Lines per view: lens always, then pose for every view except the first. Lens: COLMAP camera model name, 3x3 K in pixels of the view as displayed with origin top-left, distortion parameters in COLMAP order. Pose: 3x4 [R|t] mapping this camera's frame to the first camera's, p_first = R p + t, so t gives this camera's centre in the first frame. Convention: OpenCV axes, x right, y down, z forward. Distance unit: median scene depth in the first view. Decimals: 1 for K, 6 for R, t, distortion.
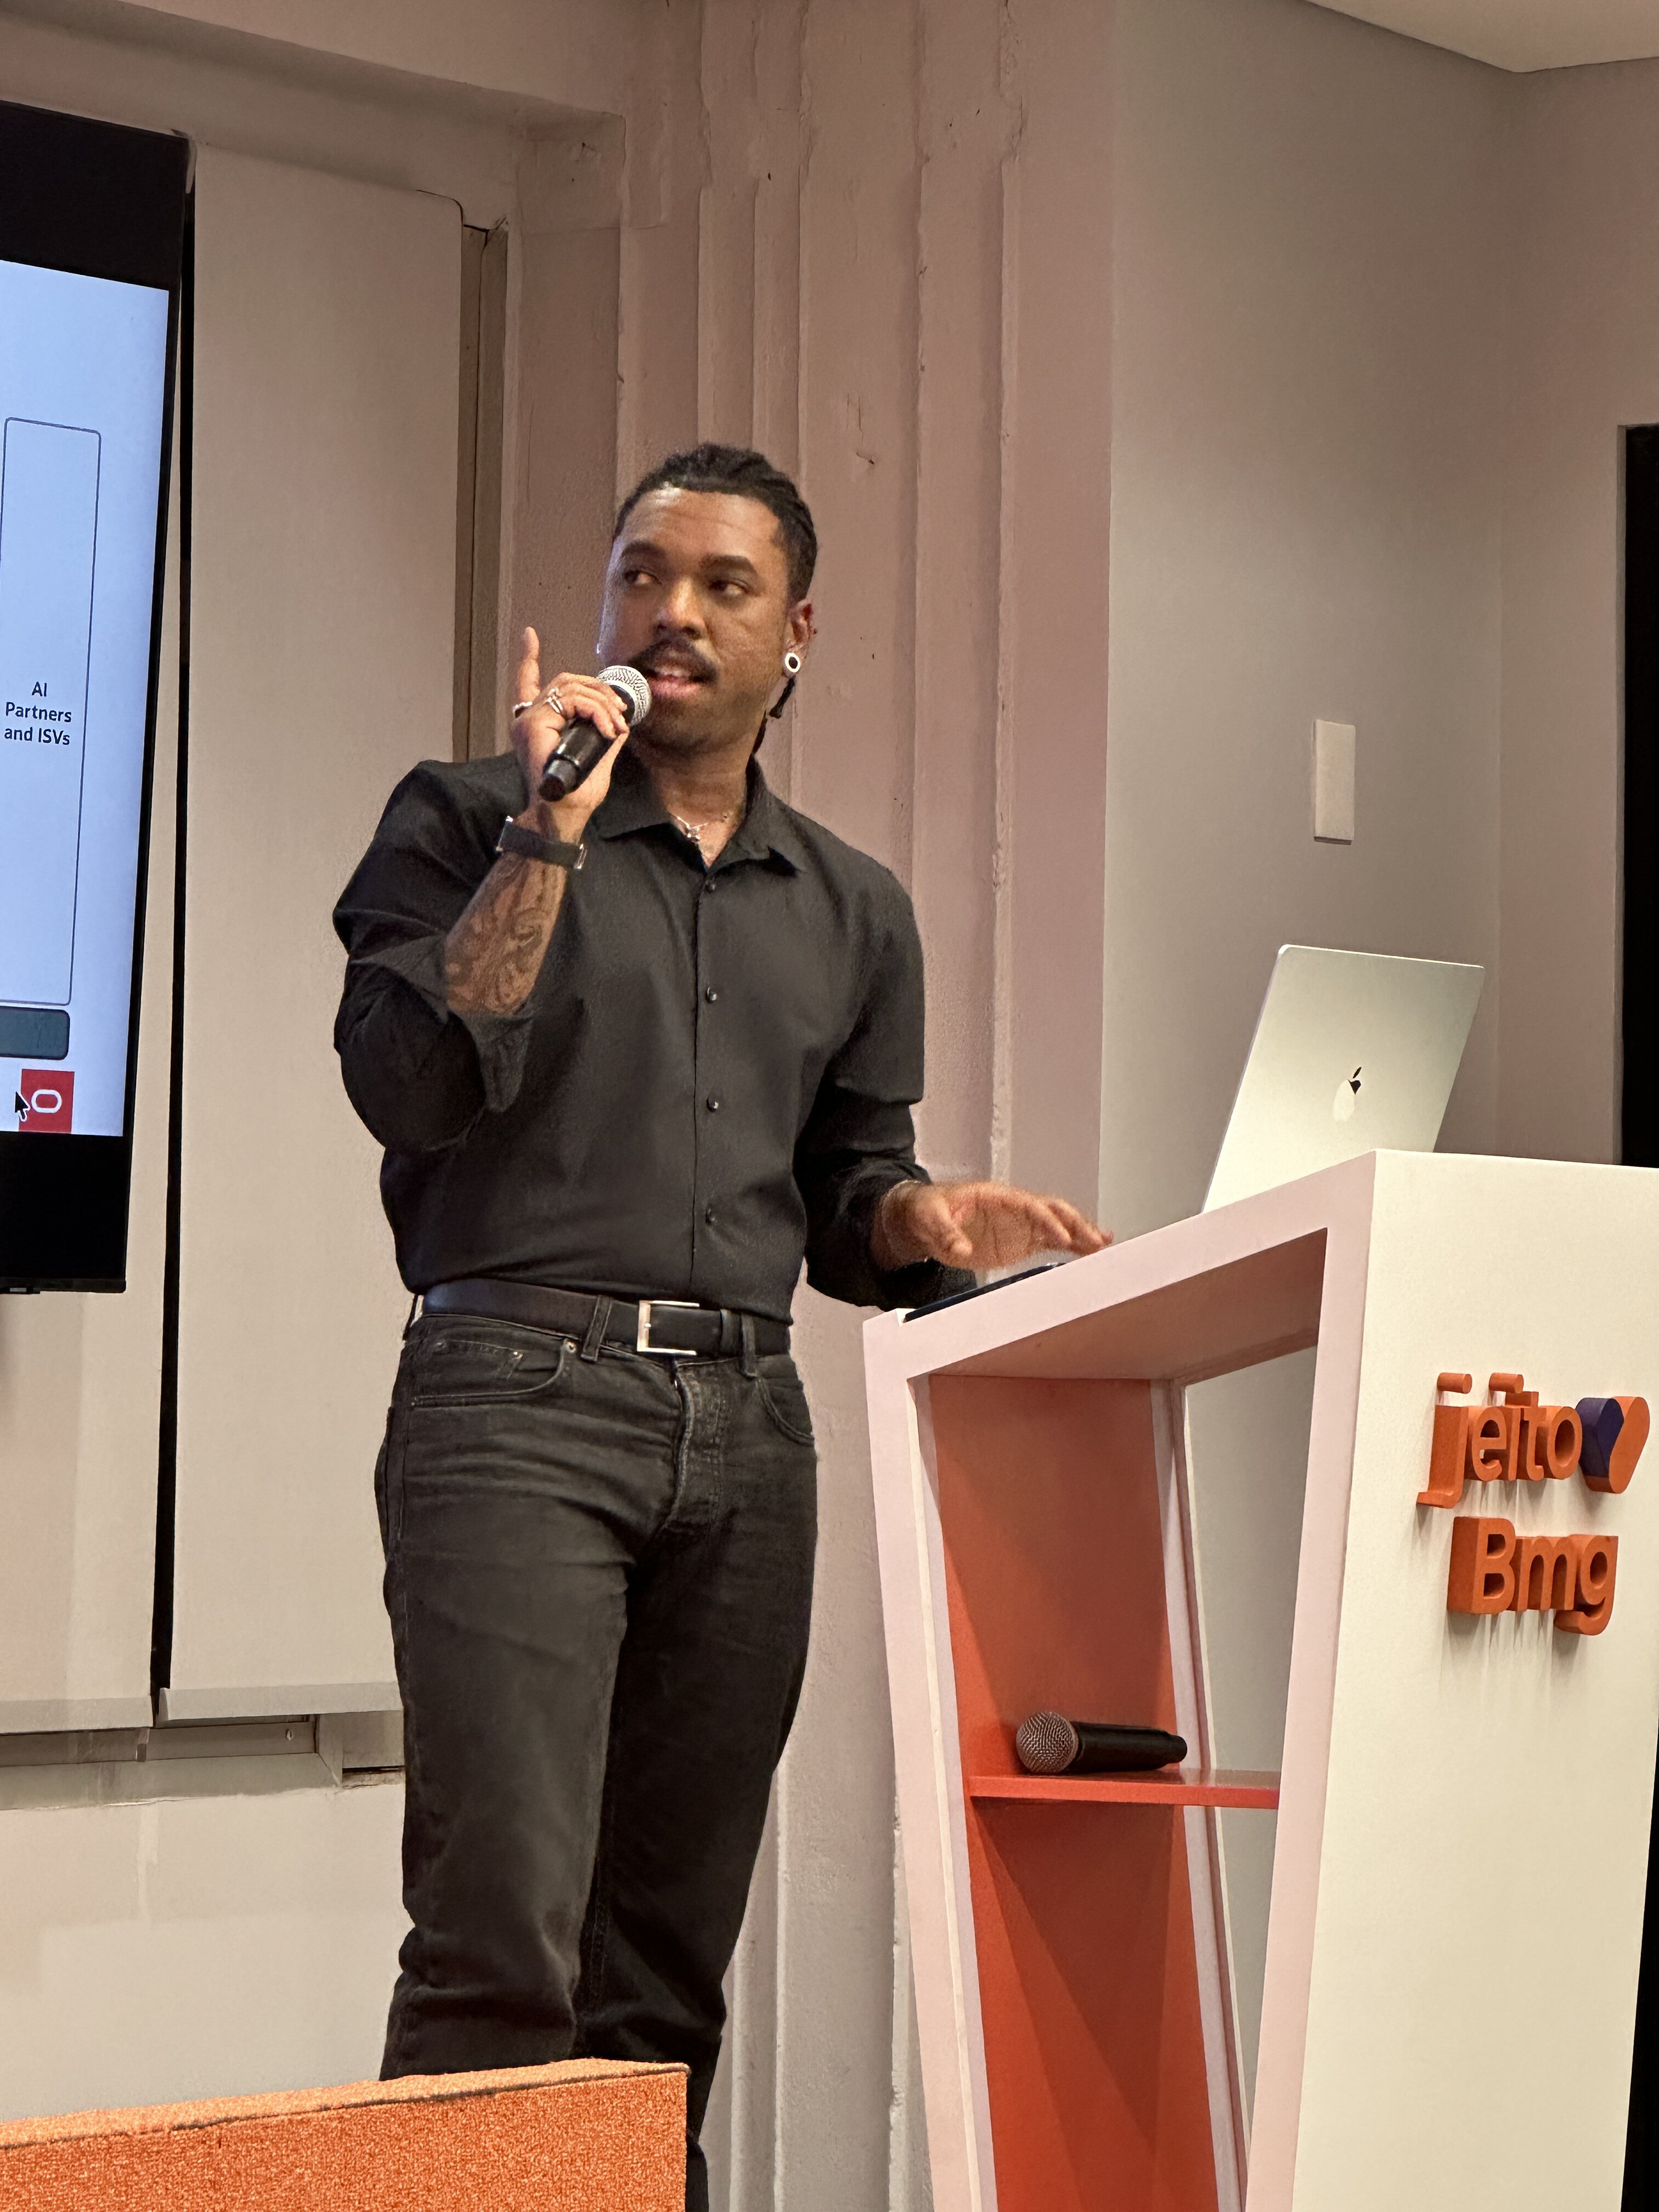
lens RADIAL K [[8674.4, 0, 829.3], [0, 8674.4, 1107.3], [0, 0, 1]] dist [-0.426397, 0.000000]
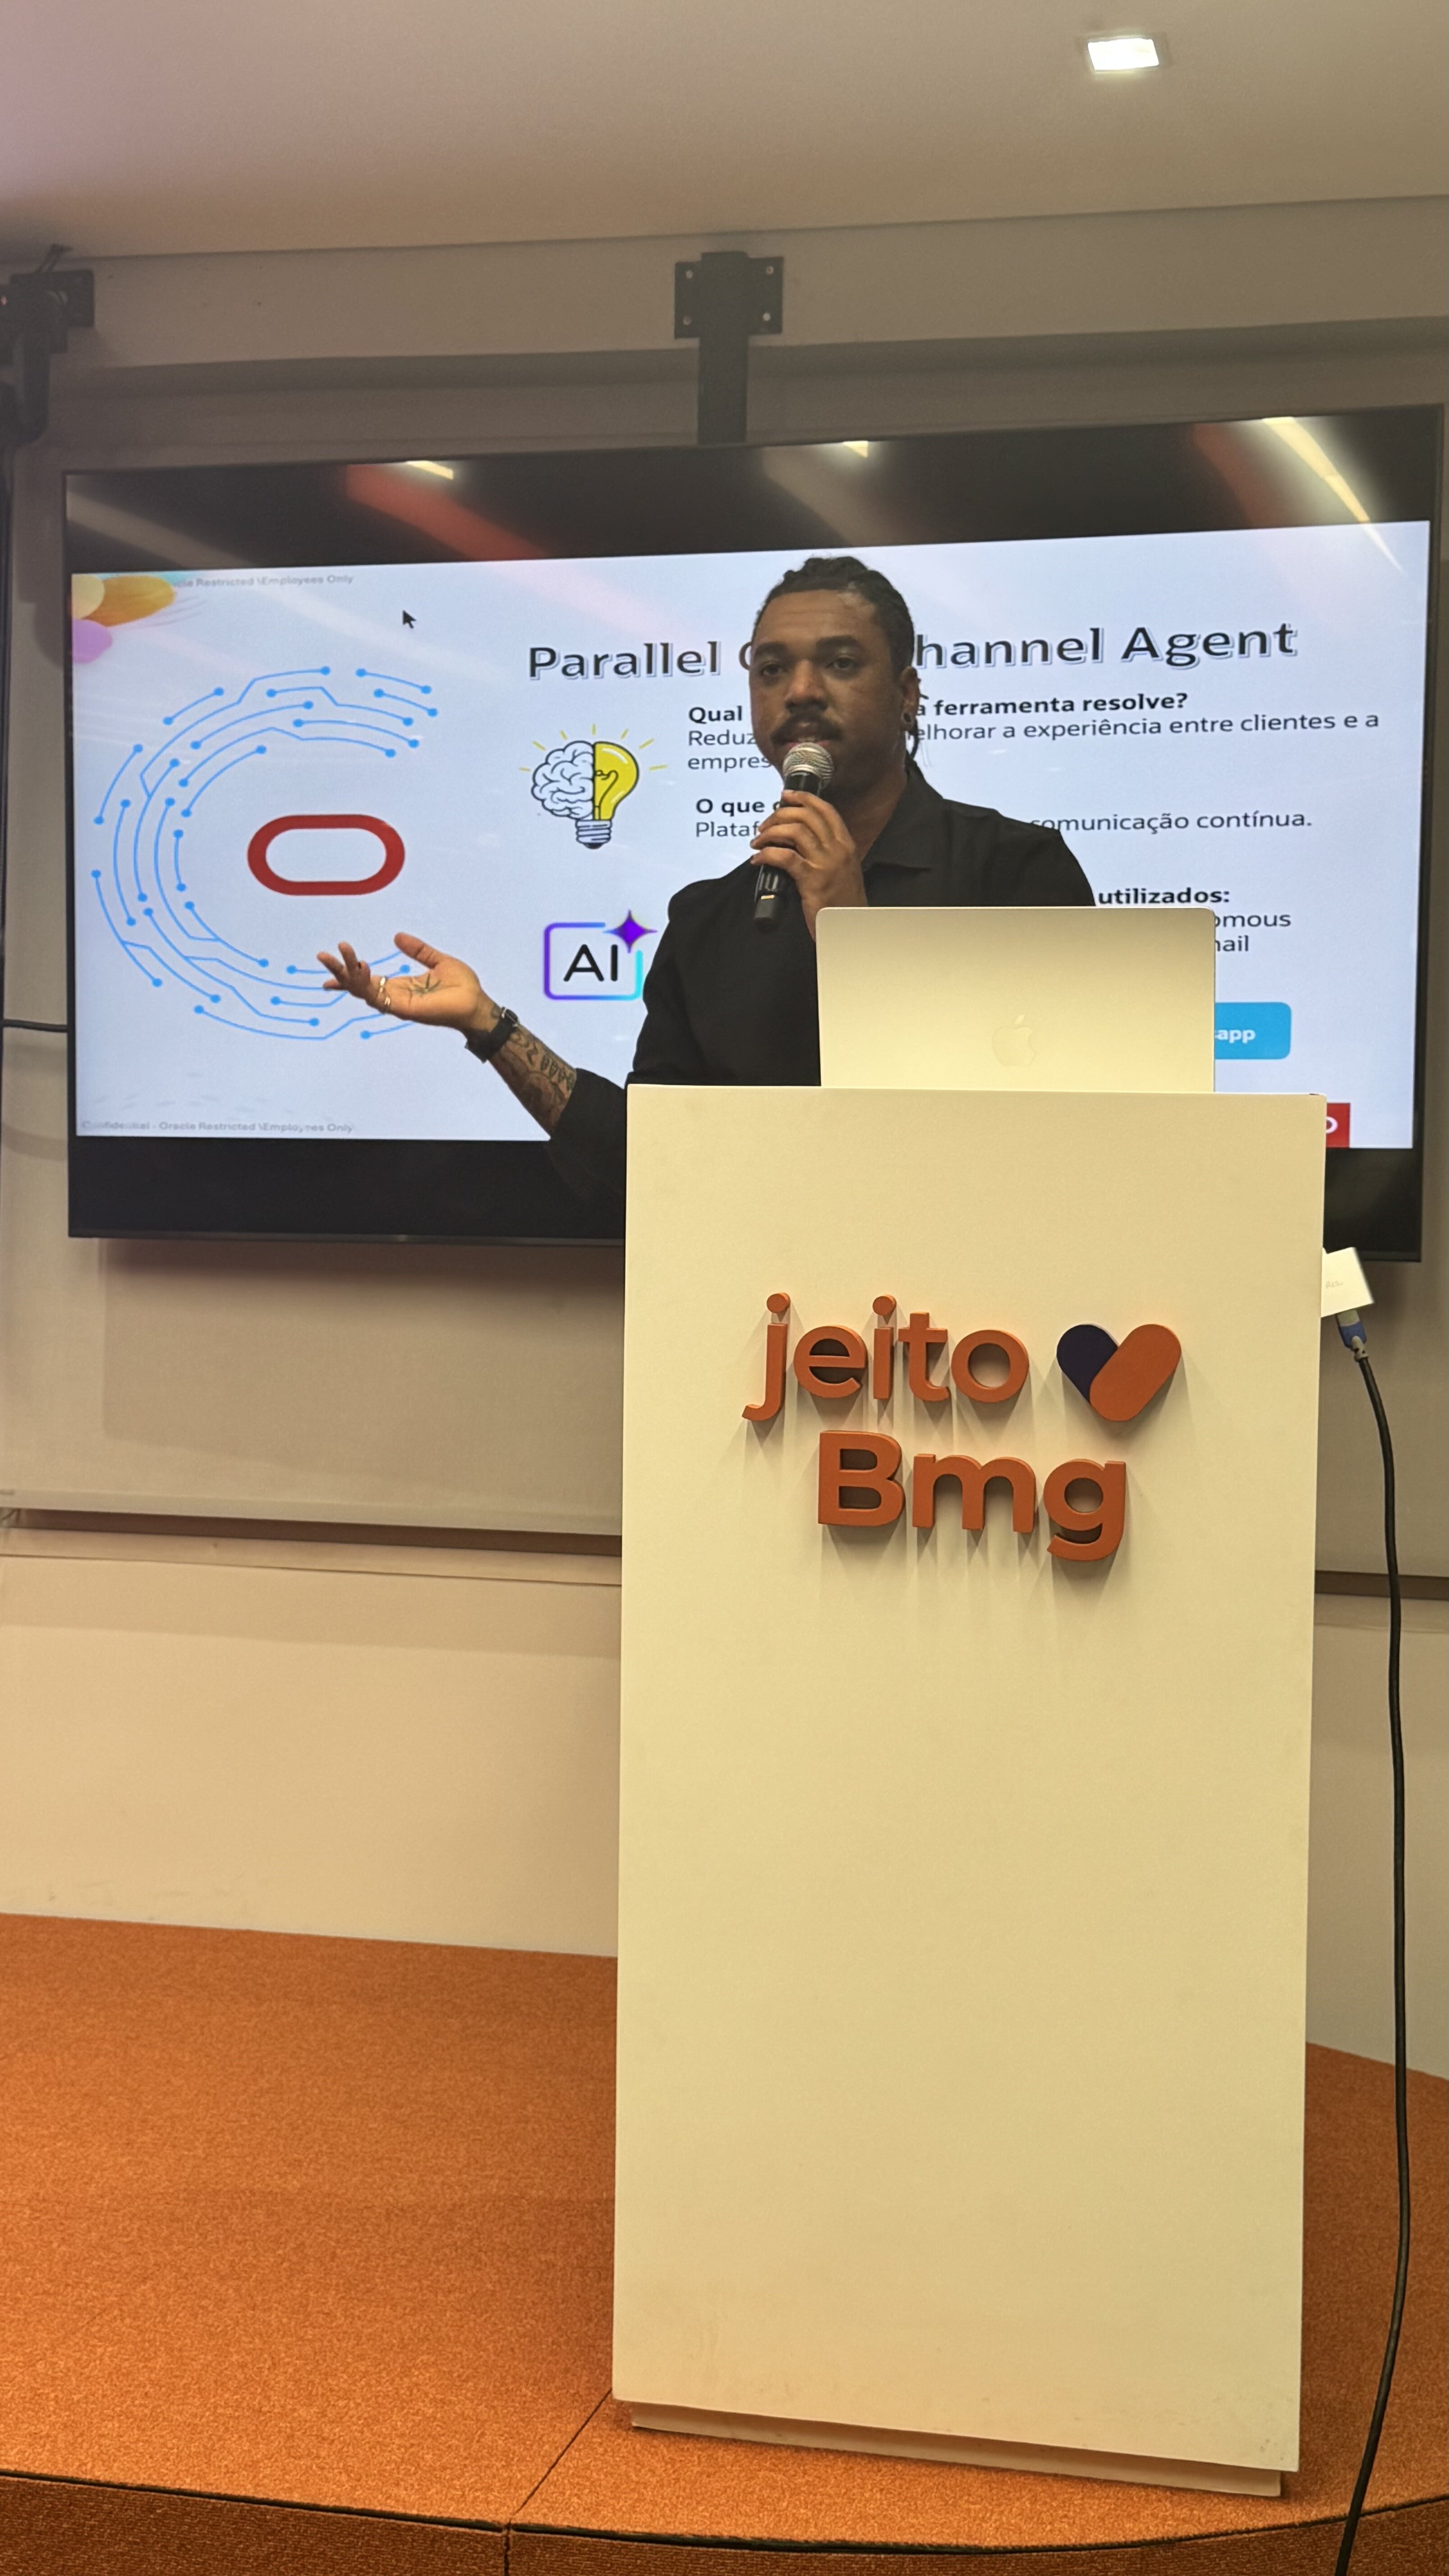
lens RADIAL K [[3258.2, 0, 730.1], [0, 3258.2, 1274.5], [0, 0, 1]] dist [0.110141, 0.000000]
pose [[0.324408, -0.010522, -0.945859, 0.439087], [0.016536, 0.999848, -0.005451, 0.029551], [0.945773, -0.013873, 0.324533, 0.847859]]
